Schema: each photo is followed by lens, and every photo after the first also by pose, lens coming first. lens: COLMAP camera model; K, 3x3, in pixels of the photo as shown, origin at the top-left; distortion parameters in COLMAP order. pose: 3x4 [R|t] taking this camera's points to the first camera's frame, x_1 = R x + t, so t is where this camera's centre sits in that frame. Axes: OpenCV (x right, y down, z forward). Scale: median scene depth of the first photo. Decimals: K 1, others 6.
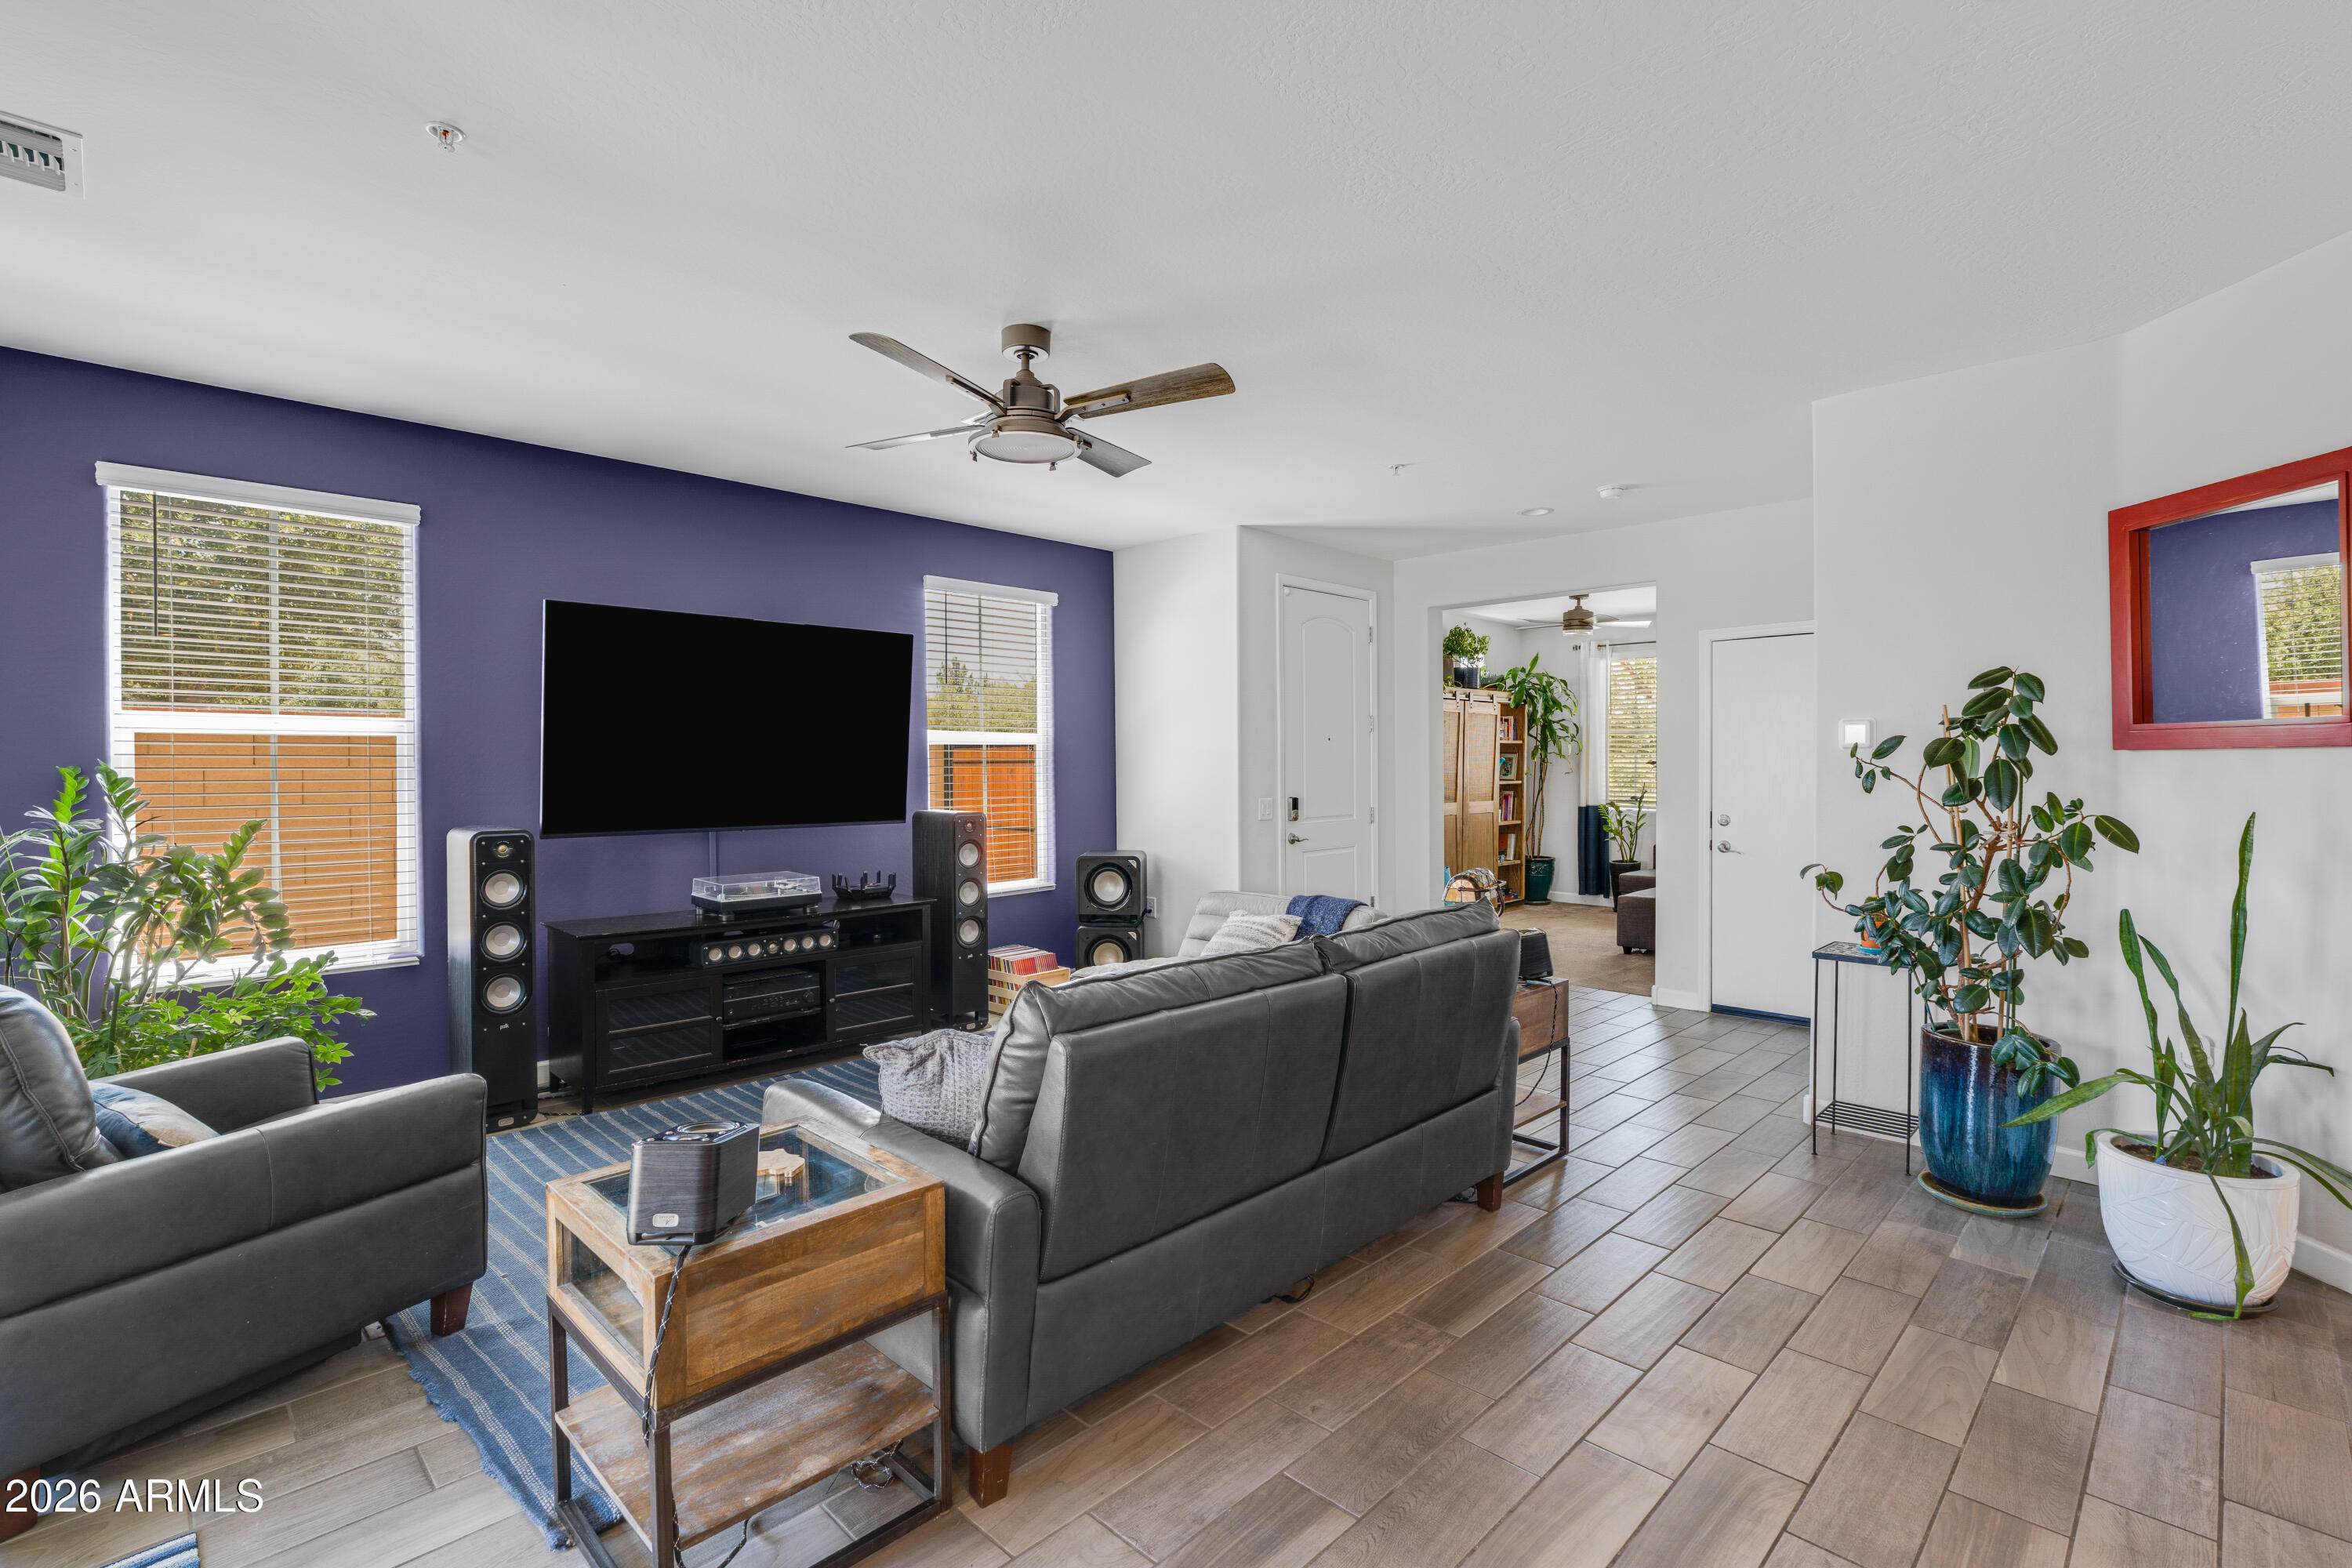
lens RADIAL K [[1074.4, 0, 1174.9], [0, 1074.4, 775.2], [0, 0, 1]] dist [-0.003268, 0.000418]
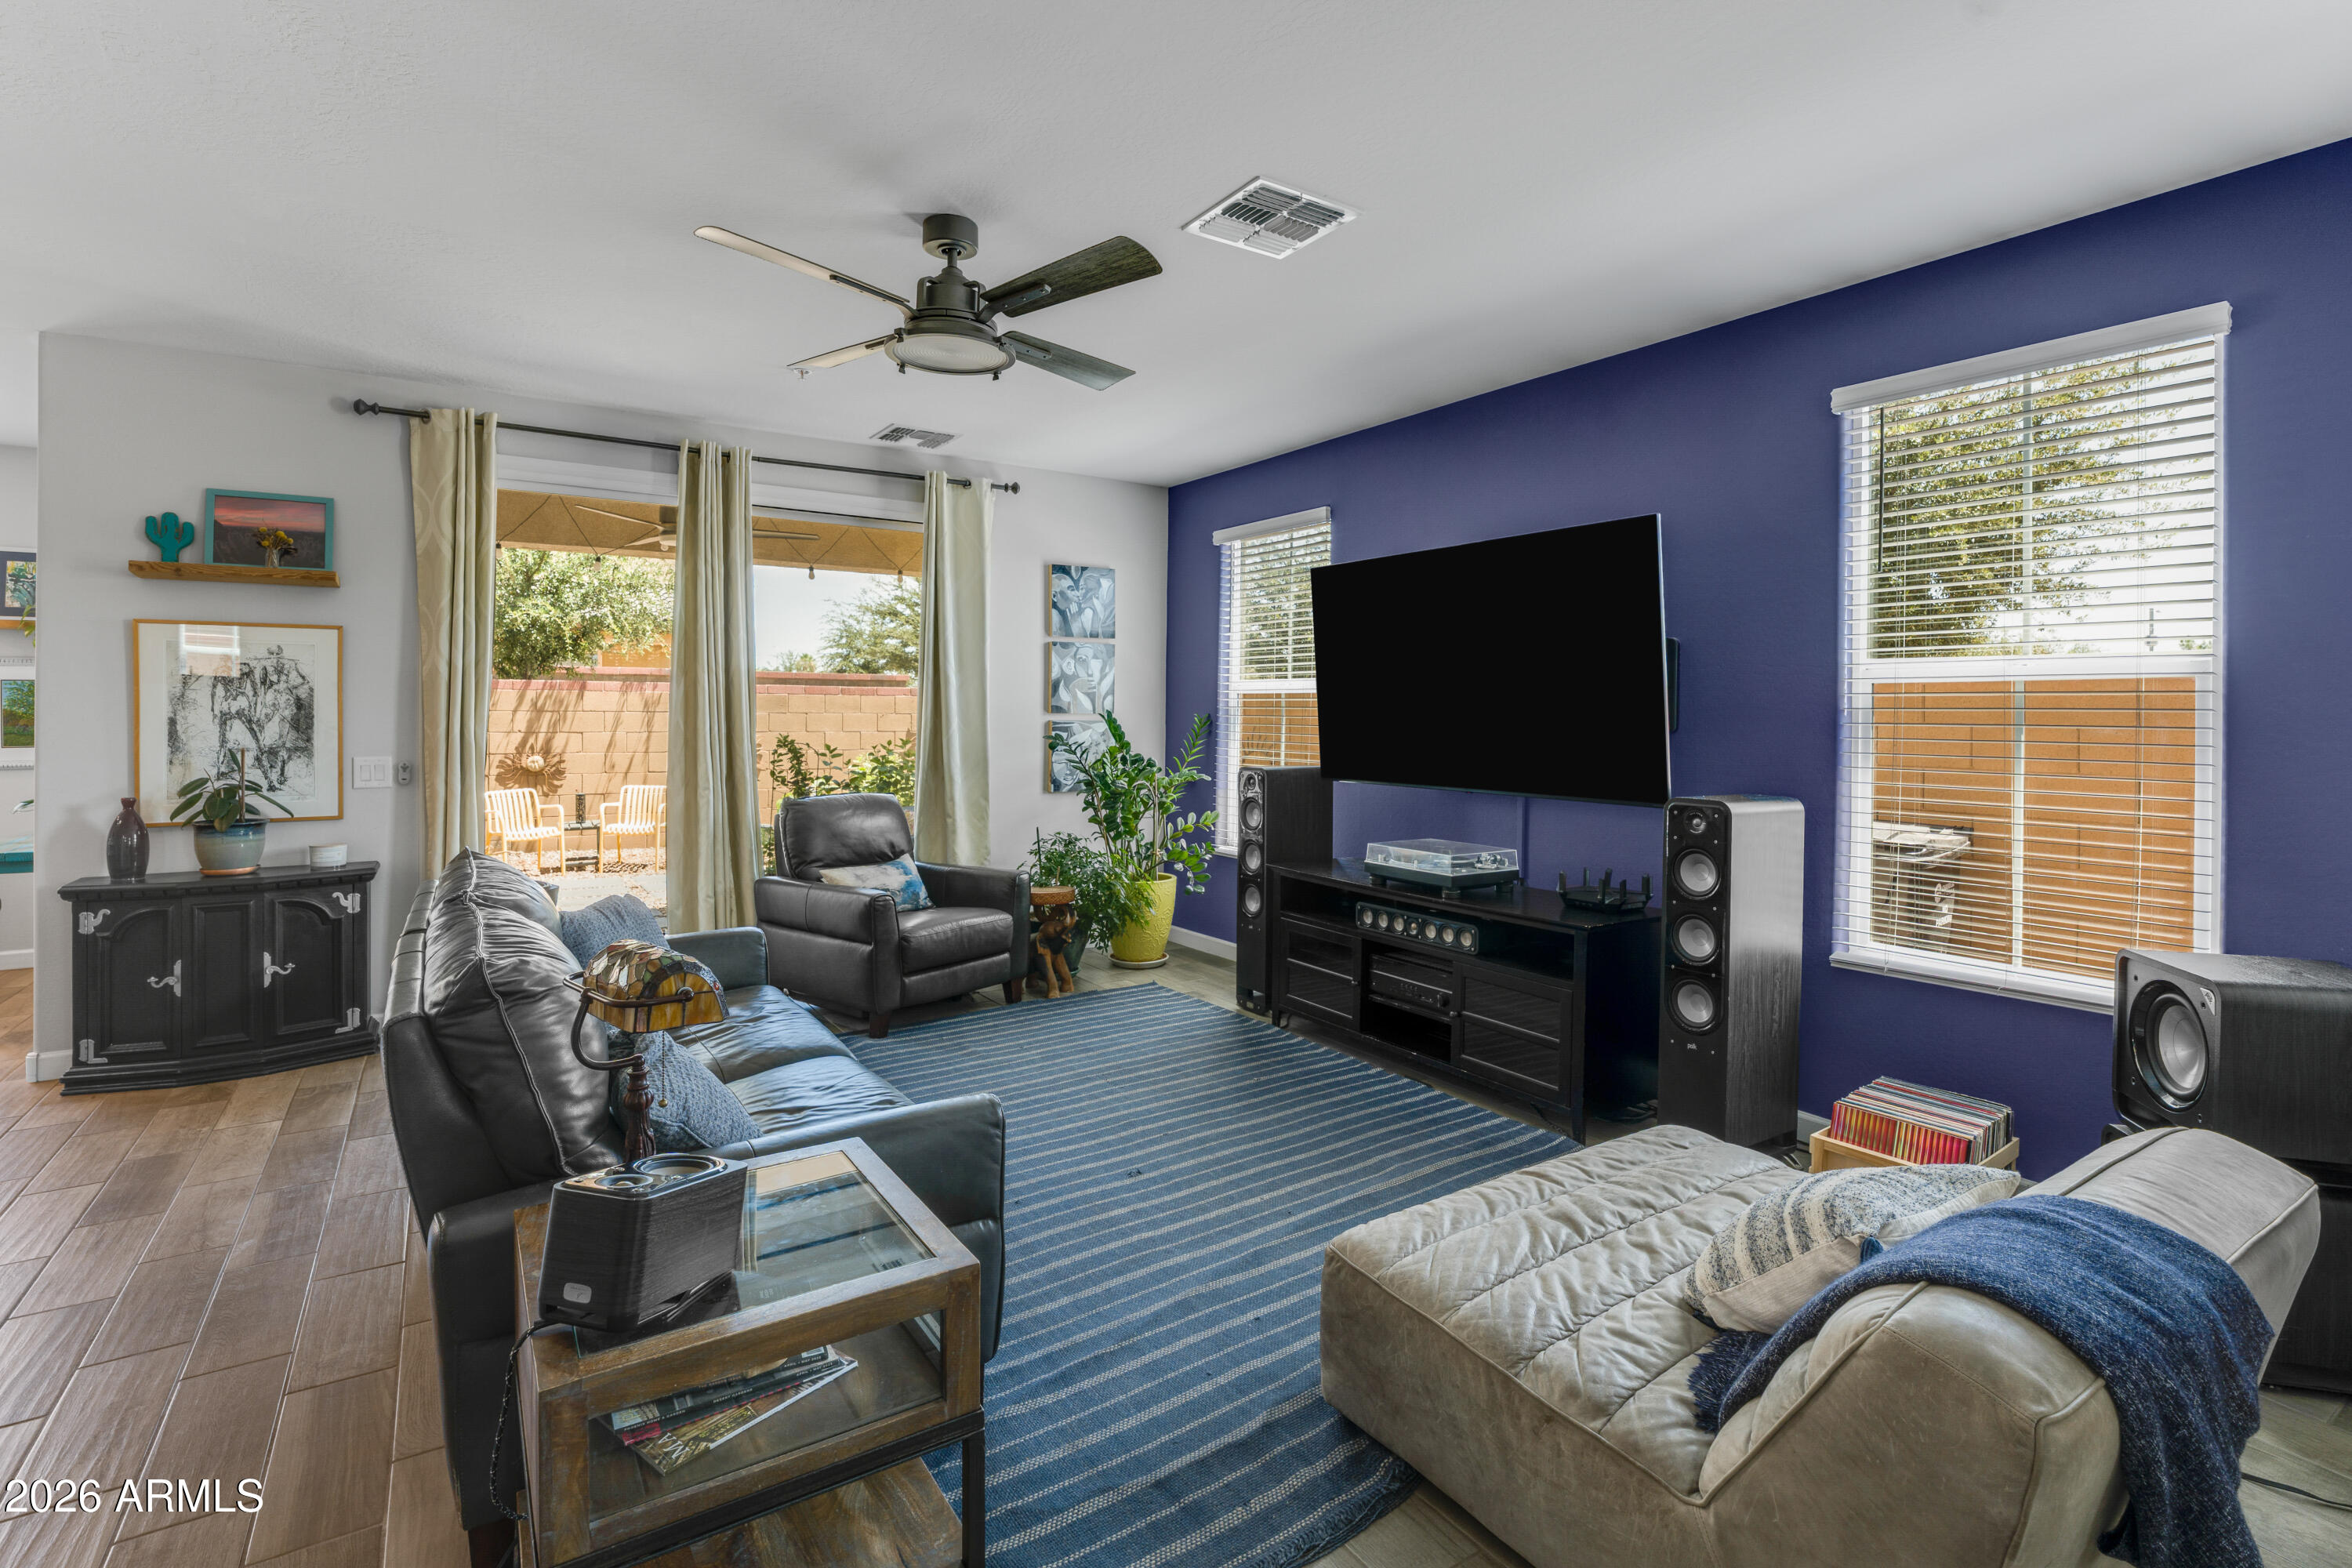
lens RADIAL K [[1074.4, 0, 1197.6], [0, 1074.4, 722.2], [0, 0, 1]] dist [-0.003268, 0.000418]
pose [[-0.178546, 0.009221, -0.983888, 0.441931], [-0.018361, 0.999751, 0.012701, -0.010815], [0.983760, 0.020333, -0.178333, 0.865280]]
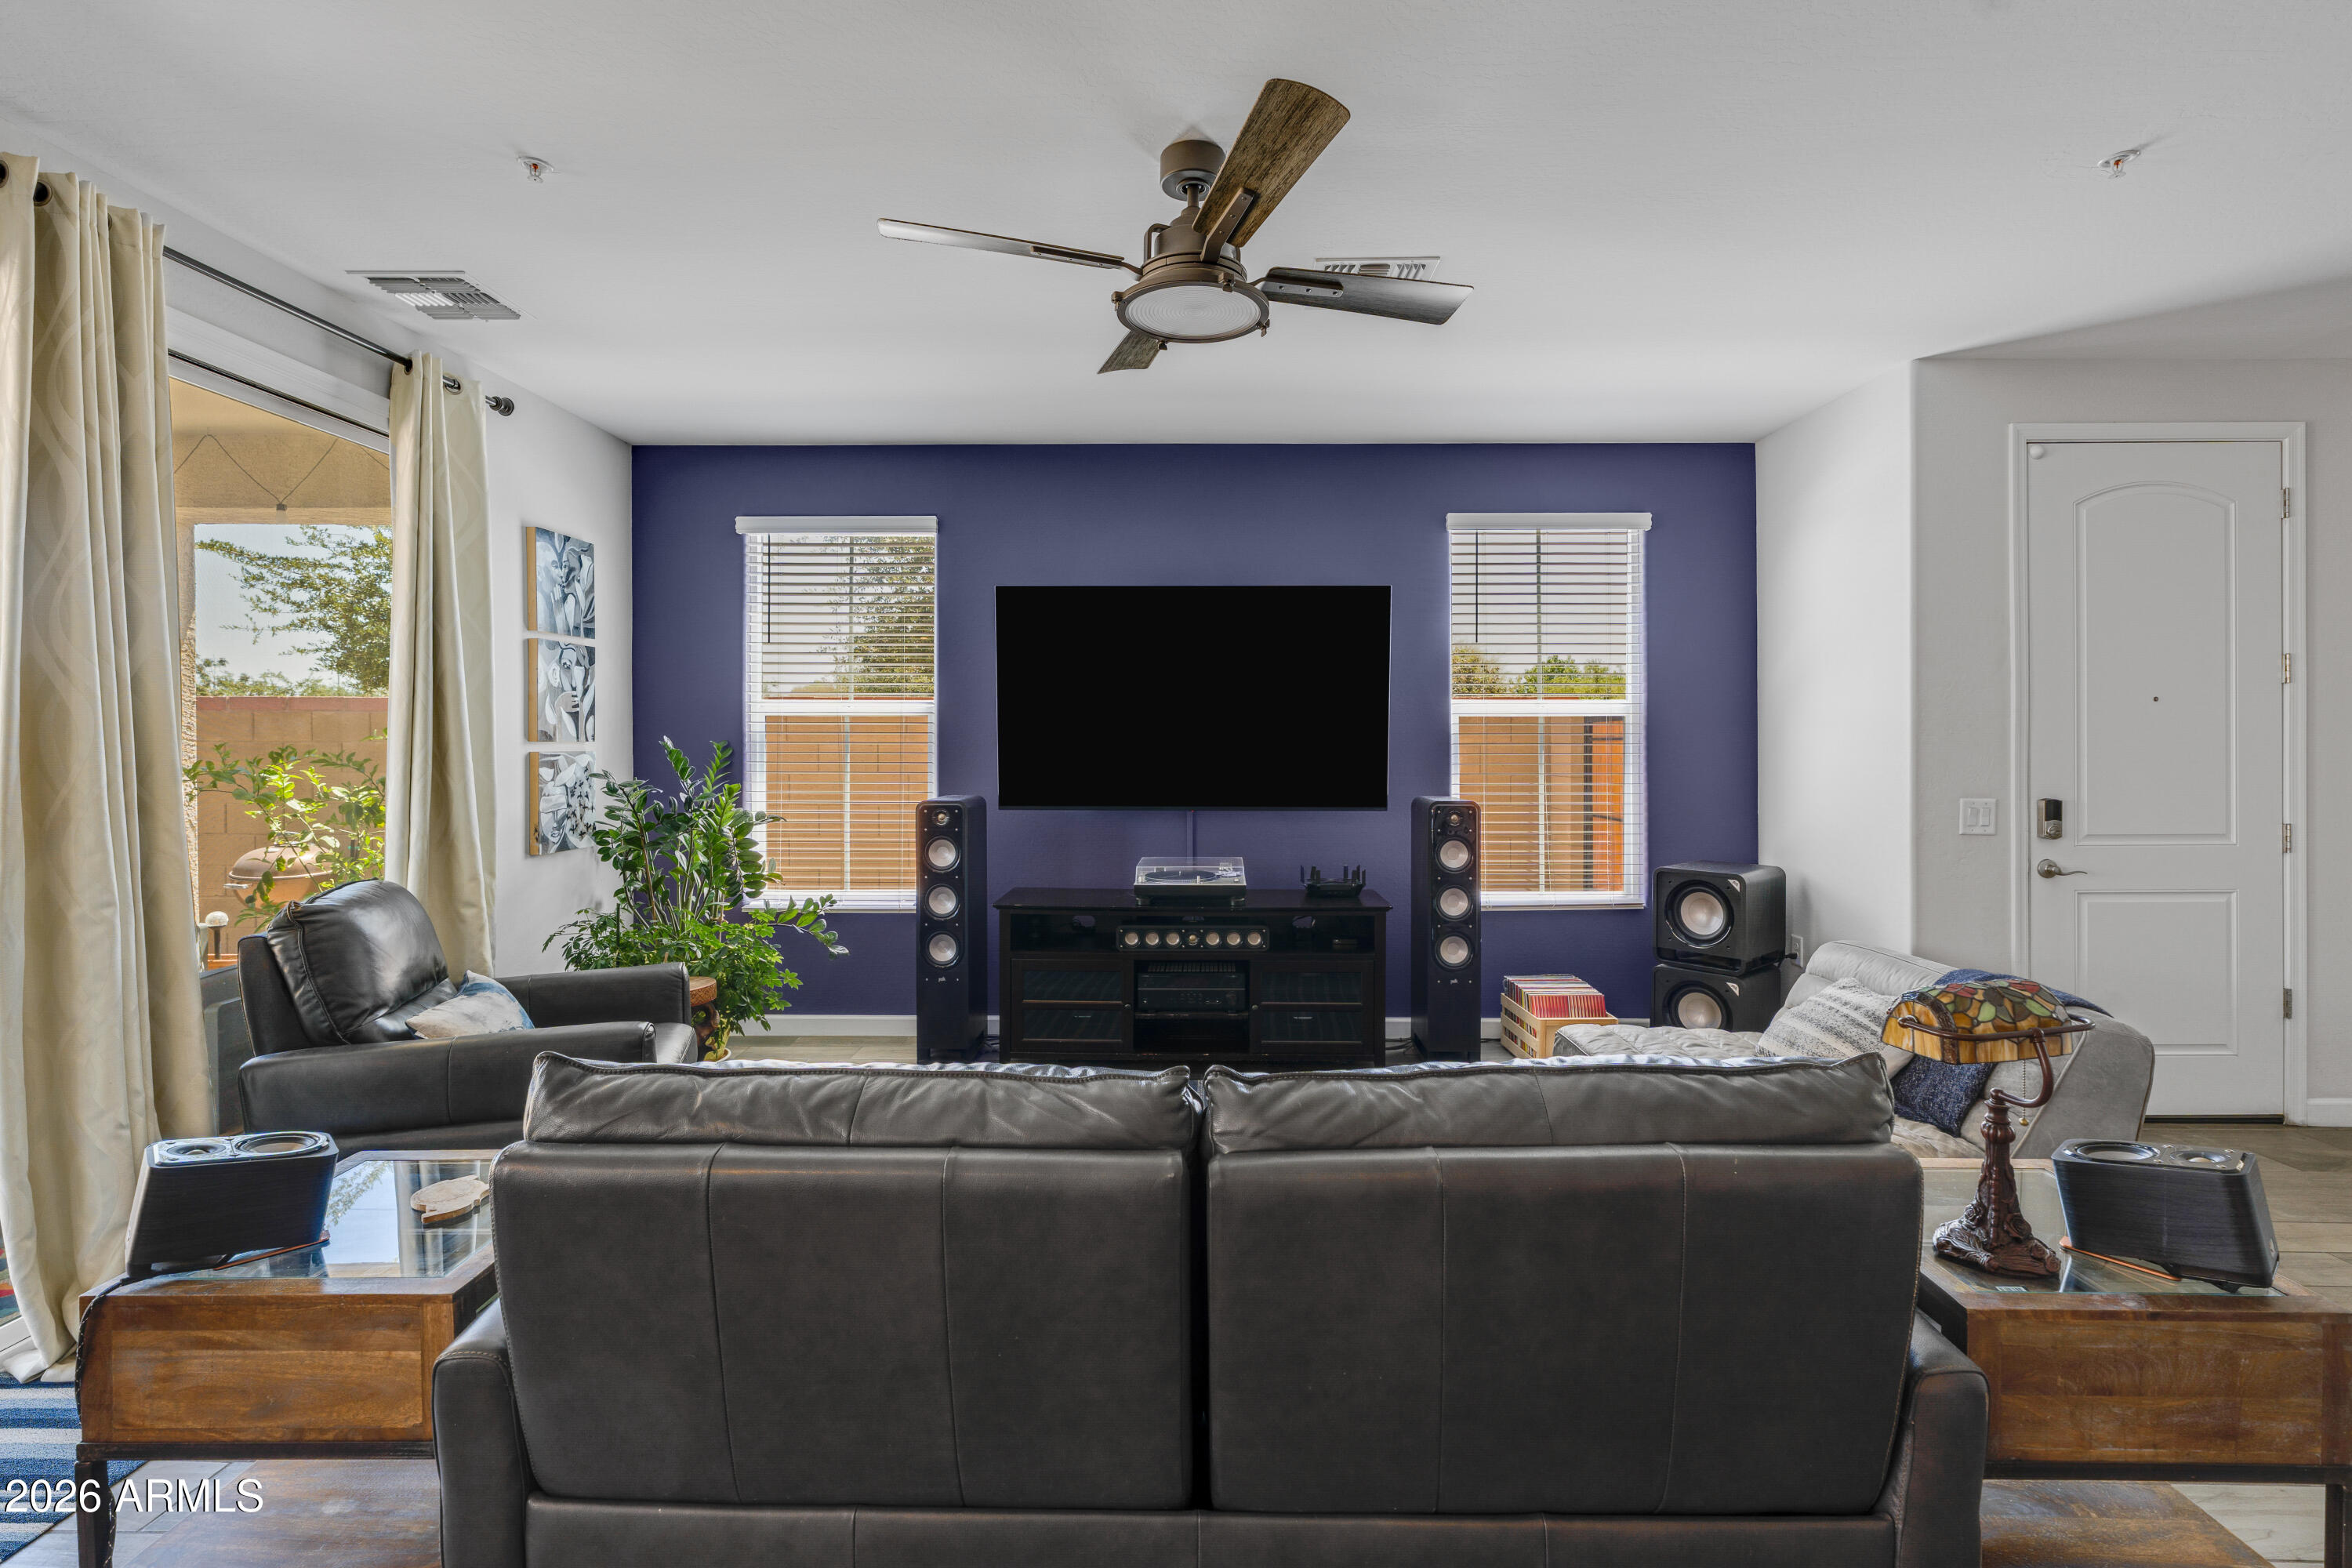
lens RADIAL K [[1074.4, 0, 1170.2], [0, 1074.4, 748.0], [0, 0, 1]] dist [-0.003268, 0.000418]
pose [[0.696725, 0.007445, -0.717300, 0.241705], [-0.009820, 0.999951, 0.000840, -0.003867], [0.717271, 0.006458, 0.696764, 0.301170]]
